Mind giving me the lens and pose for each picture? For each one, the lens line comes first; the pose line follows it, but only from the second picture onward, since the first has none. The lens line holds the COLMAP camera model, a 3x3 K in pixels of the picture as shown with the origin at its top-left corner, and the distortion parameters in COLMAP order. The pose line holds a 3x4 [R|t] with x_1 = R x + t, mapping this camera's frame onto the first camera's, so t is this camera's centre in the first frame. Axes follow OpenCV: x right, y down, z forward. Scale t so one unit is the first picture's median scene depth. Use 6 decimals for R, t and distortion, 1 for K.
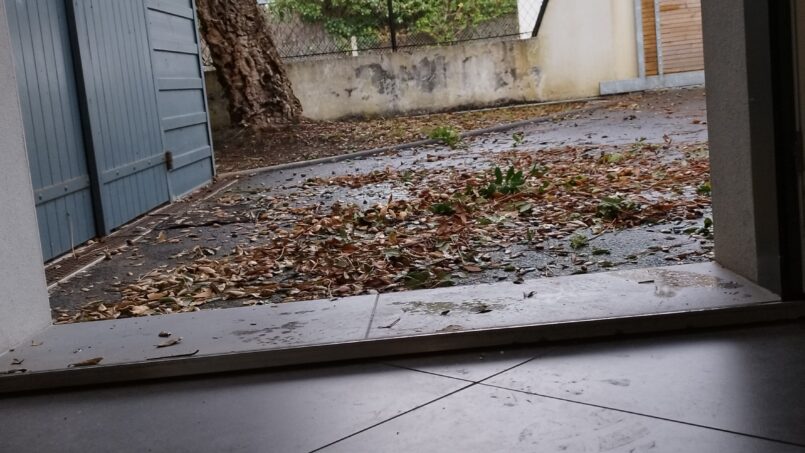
lens RADIAL K [[1008.7, 0, 401.3], [0, 1008.7, 226.9], [0, 0, 1]] dist [0.013807, 0.000000]
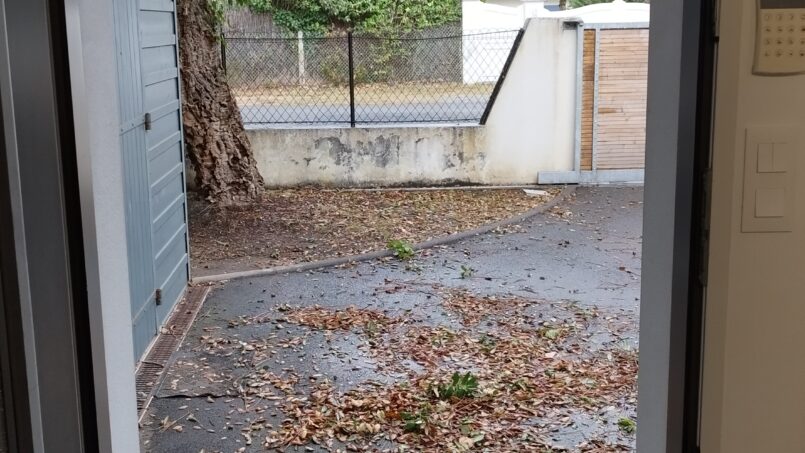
lens RADIAL K [[1008.7, 0, 403.5], [0, 1008.7, 225.5], [0, 0, 1]] dist [0.013807, 0.000000]
pose [[0.993724, 0.071924, 0.085670, -0.037728], [-0.077527, 0.994936, 0.063972, -0.143375], [-0.080635, -0.070212, 0.994268, -0.076790]]
